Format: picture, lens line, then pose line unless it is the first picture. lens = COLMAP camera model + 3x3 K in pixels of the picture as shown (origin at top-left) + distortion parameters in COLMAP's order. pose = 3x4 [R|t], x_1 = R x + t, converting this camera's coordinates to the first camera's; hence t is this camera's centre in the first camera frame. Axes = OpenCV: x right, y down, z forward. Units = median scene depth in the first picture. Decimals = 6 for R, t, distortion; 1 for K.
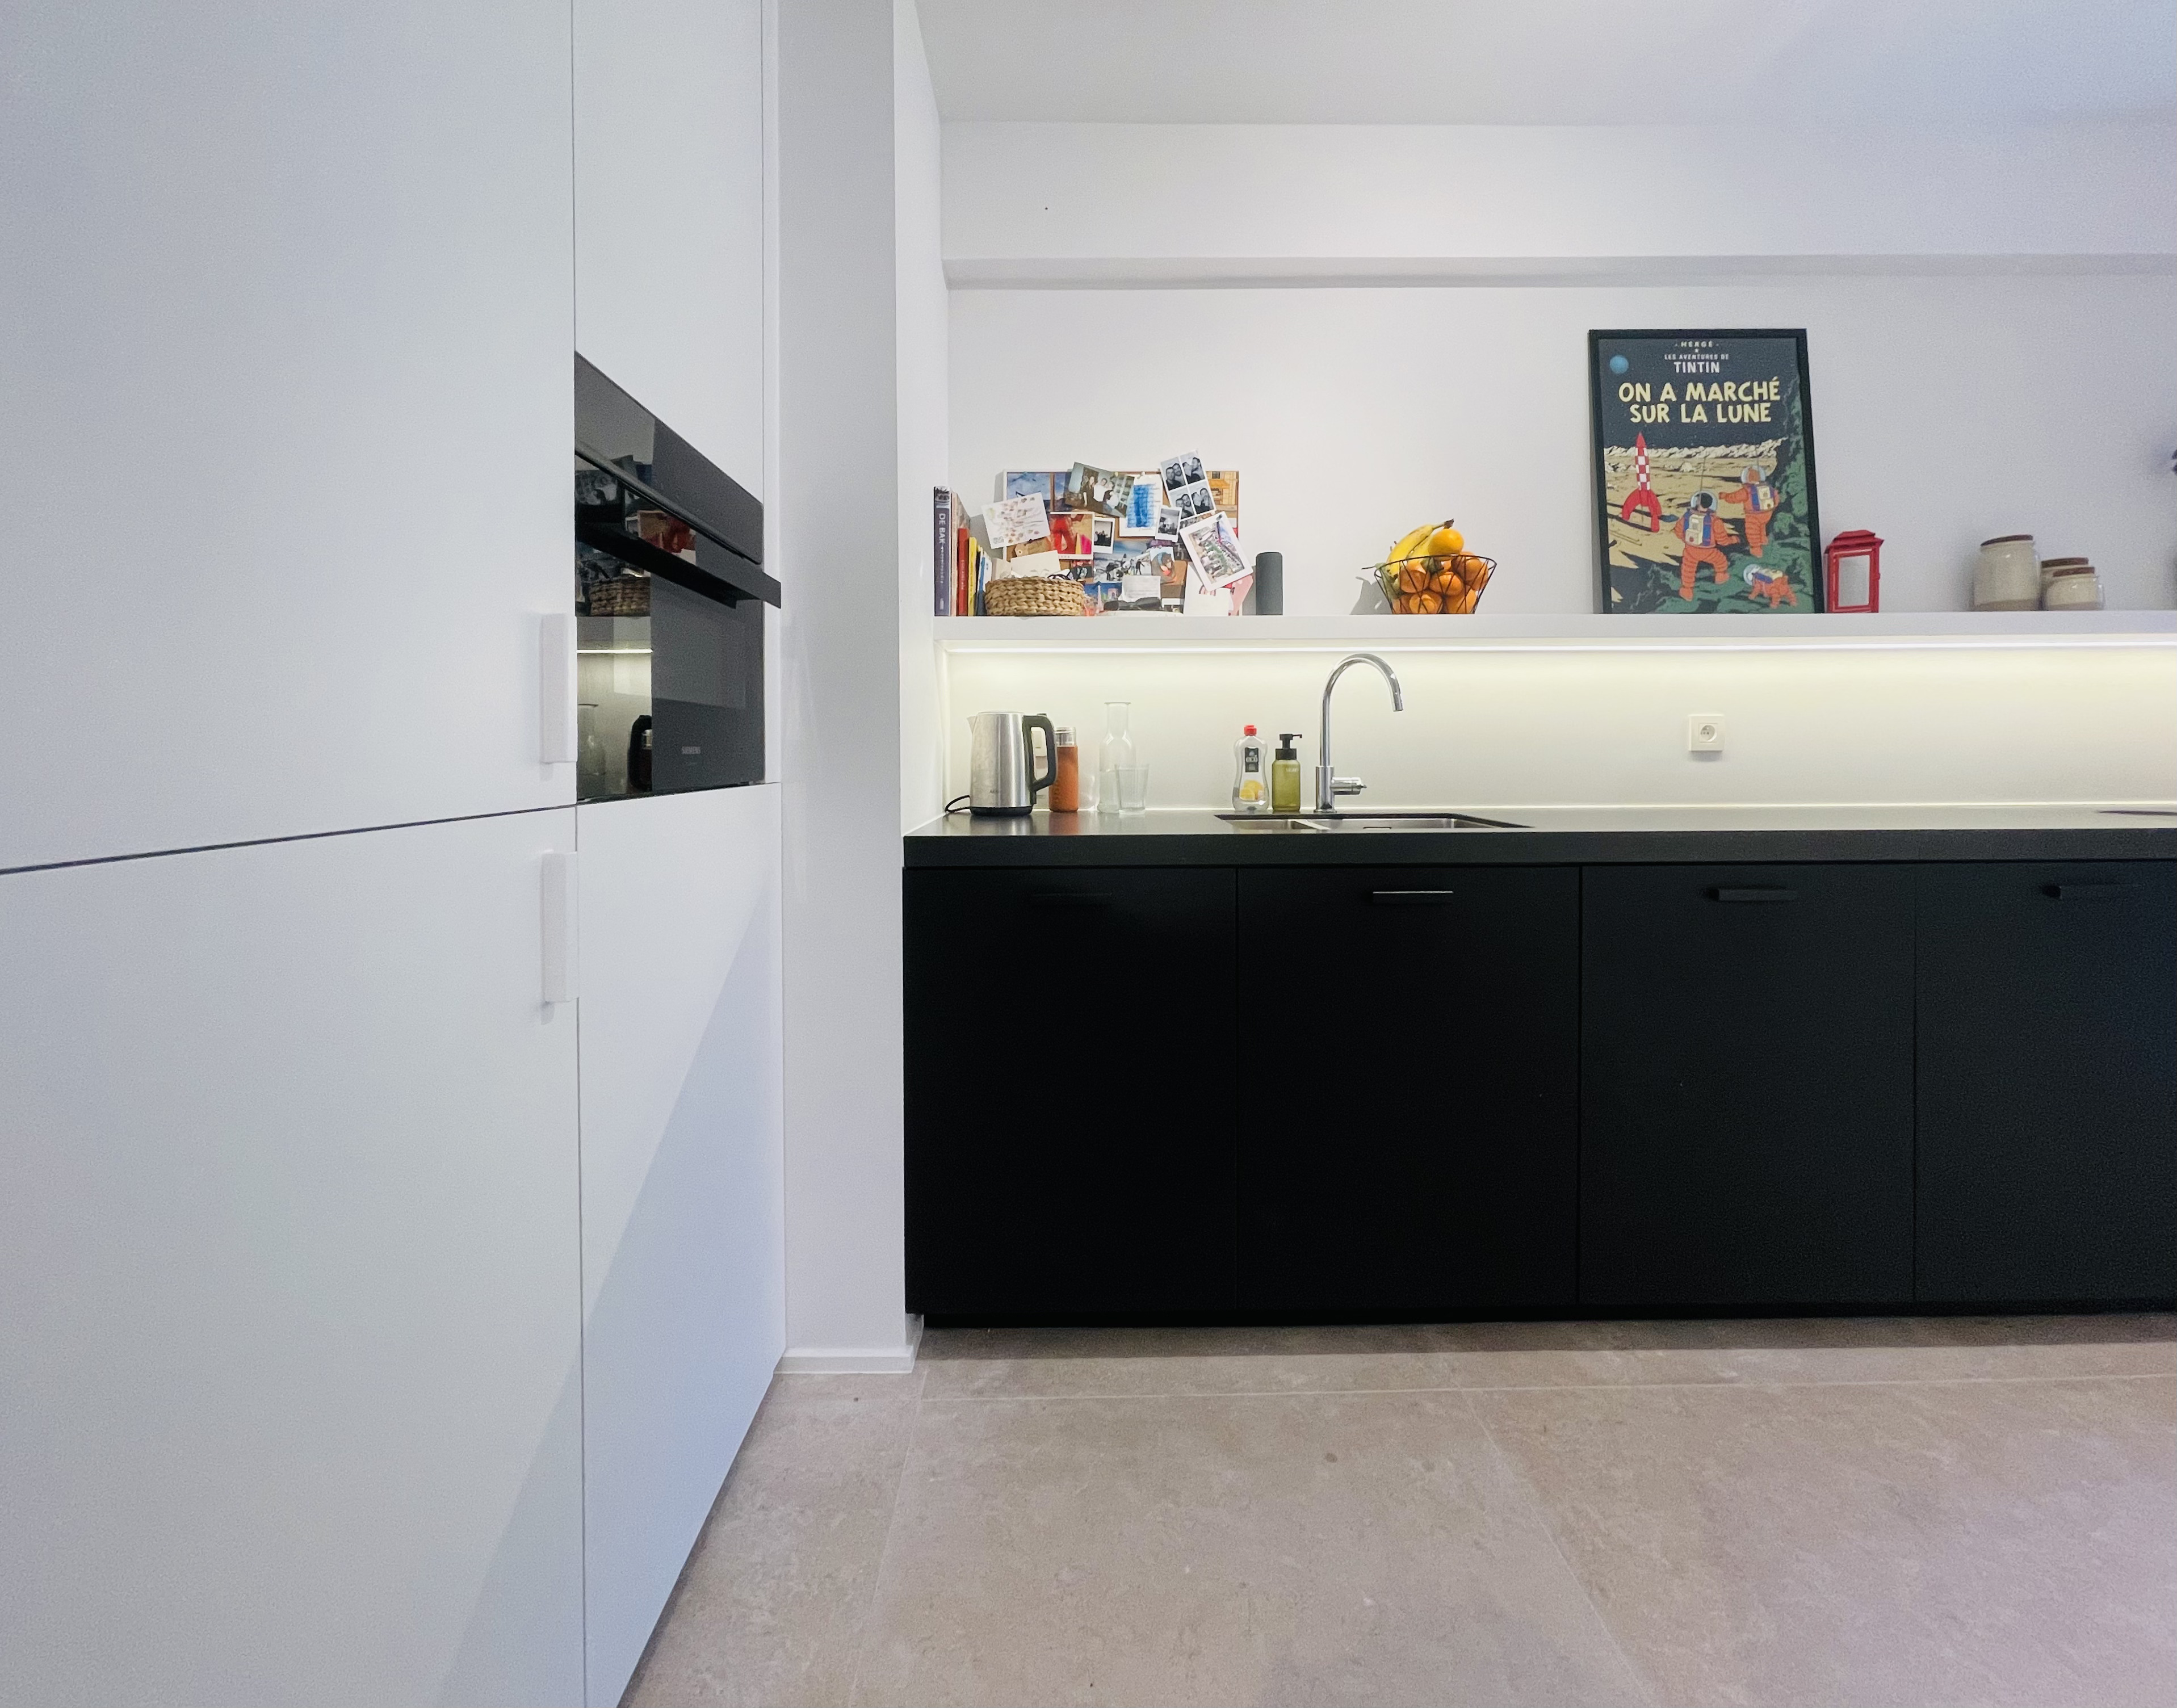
lens RADIAL K [[833.5, 0, 1086.0], [0, 833.5, 841.2], [0, 0, 1]] dist [0.007365, -0.000063]
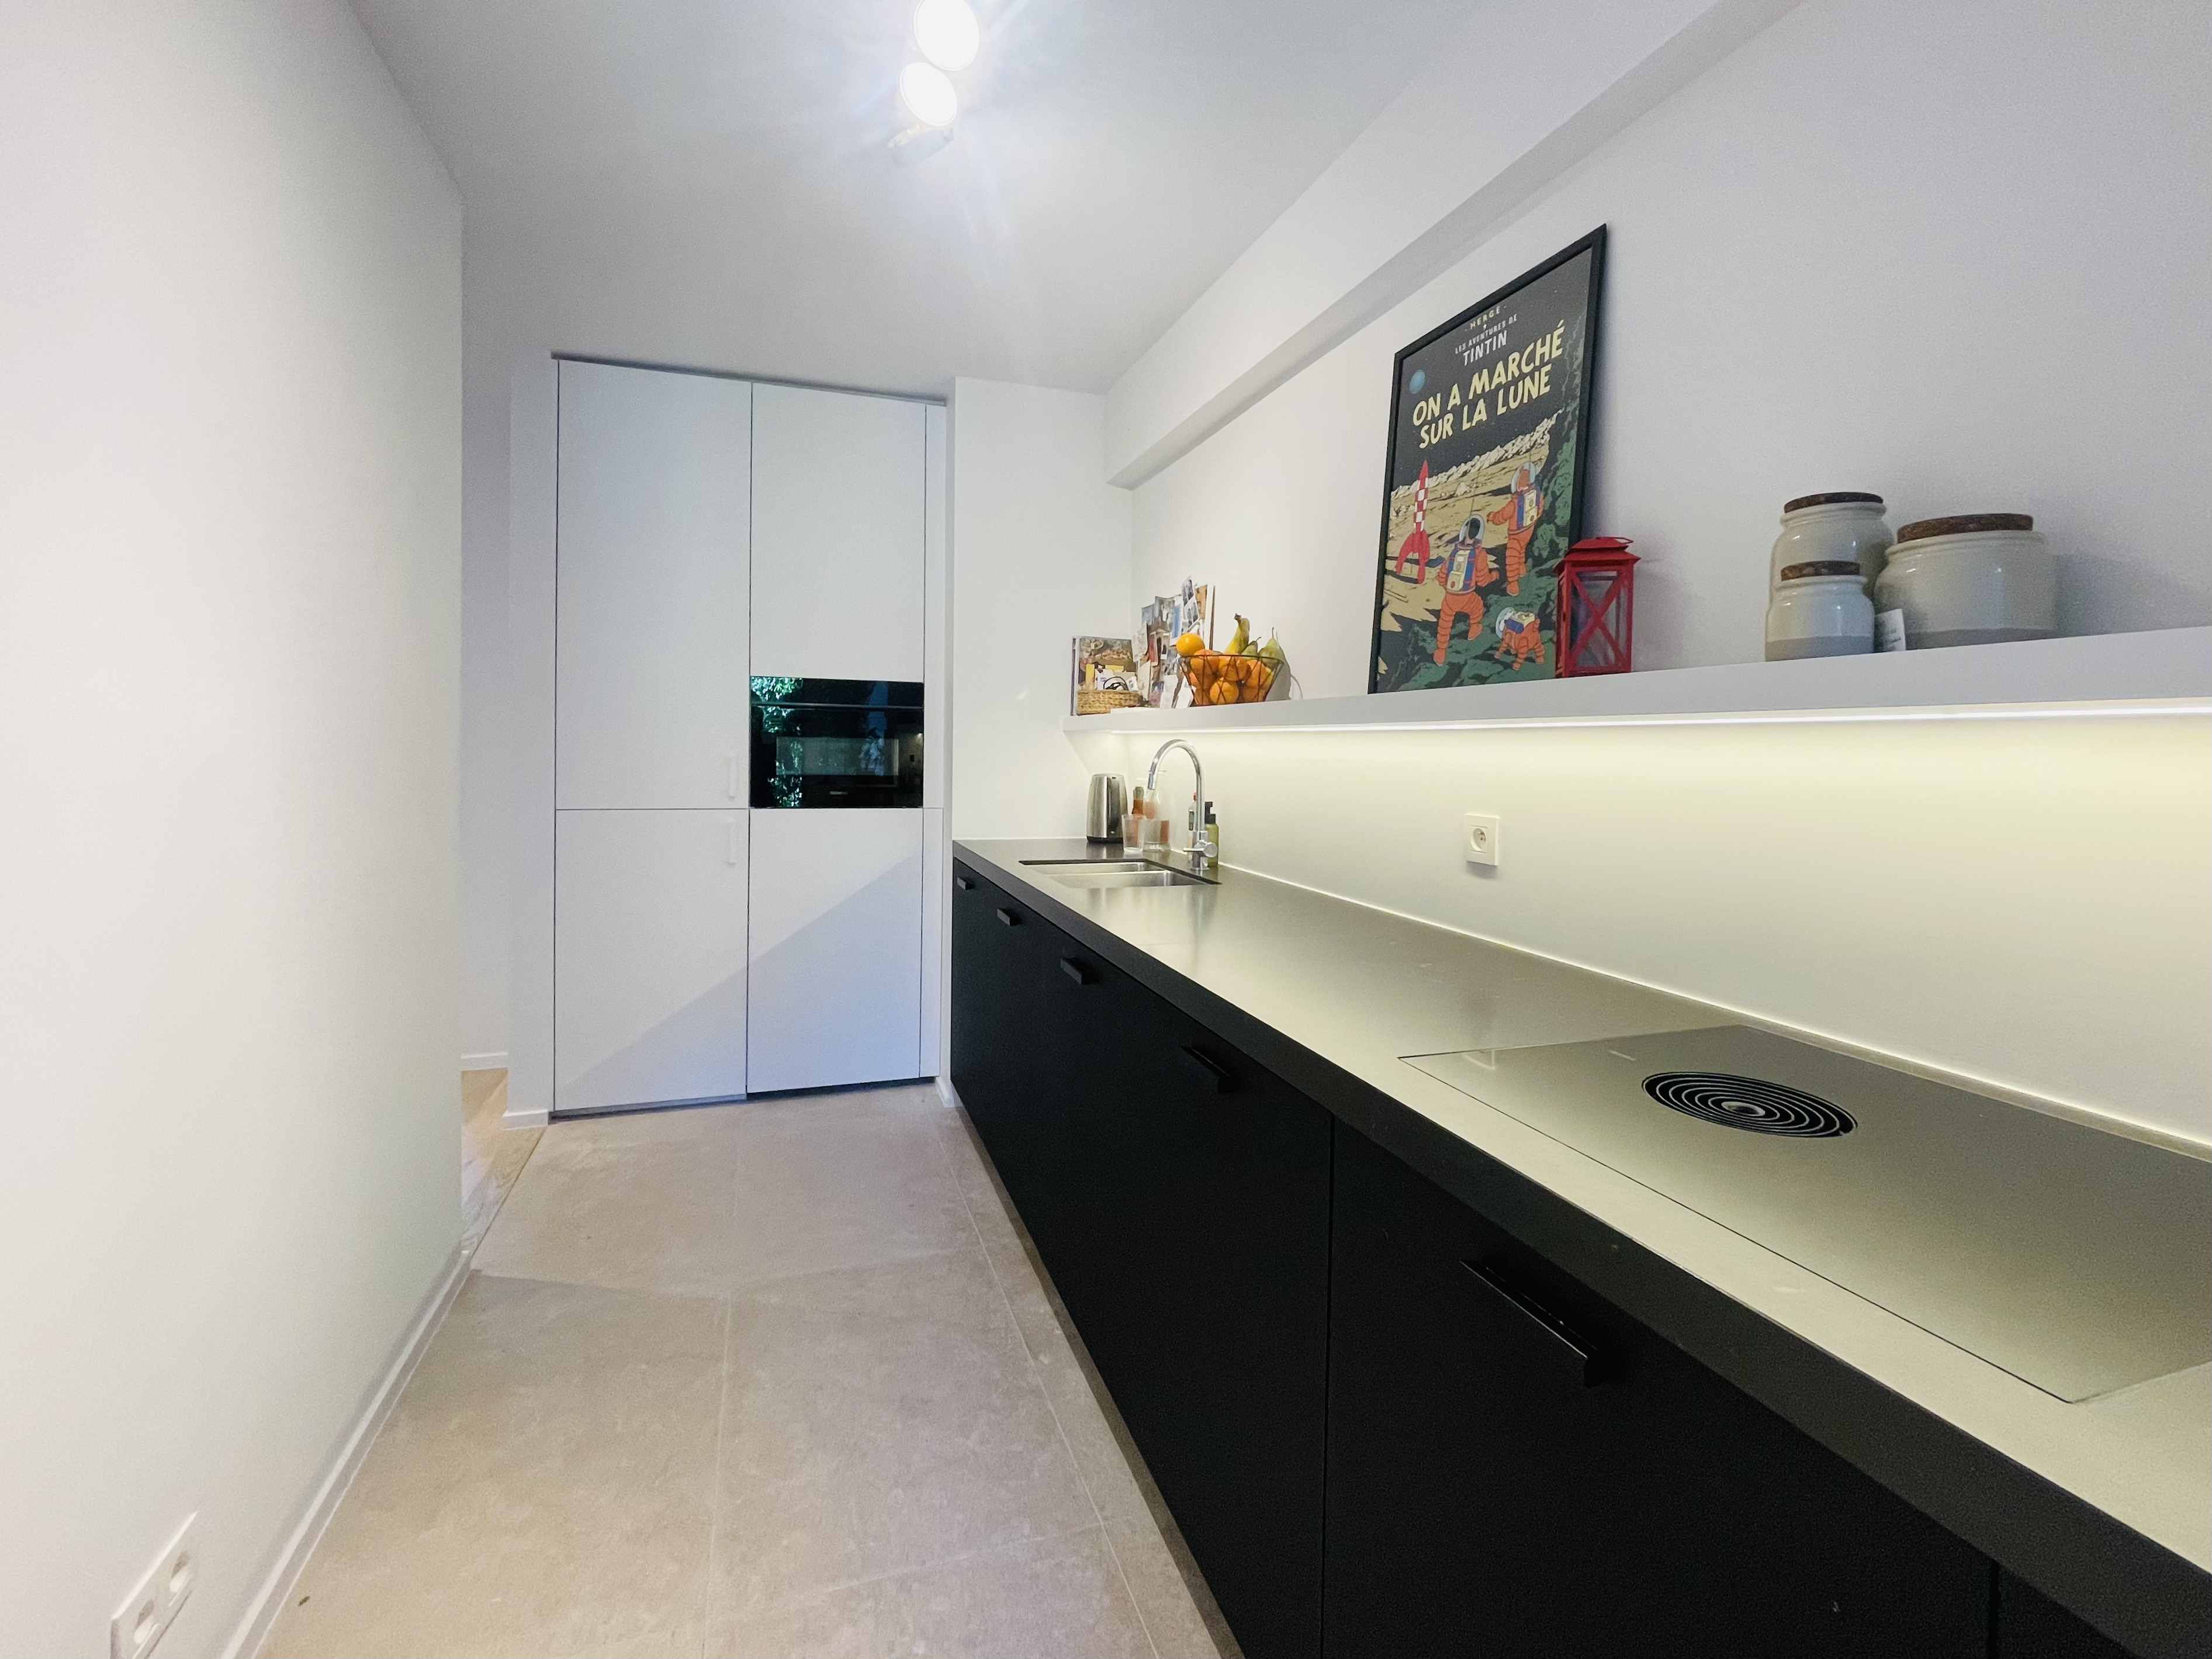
lens RADIAL K [[887.6, 0, 1101.0], [0, 887.6, 829.5], [0, 0, 1]] dist [-0.002234, -0.000106]
pose [[0.337563, 0.096815, -0.936311, 1.395569], [-0.075637, 0.994270, 0.075539, -0.175180], [0.938259, 0.045320, 0.342951, 0.431332]]
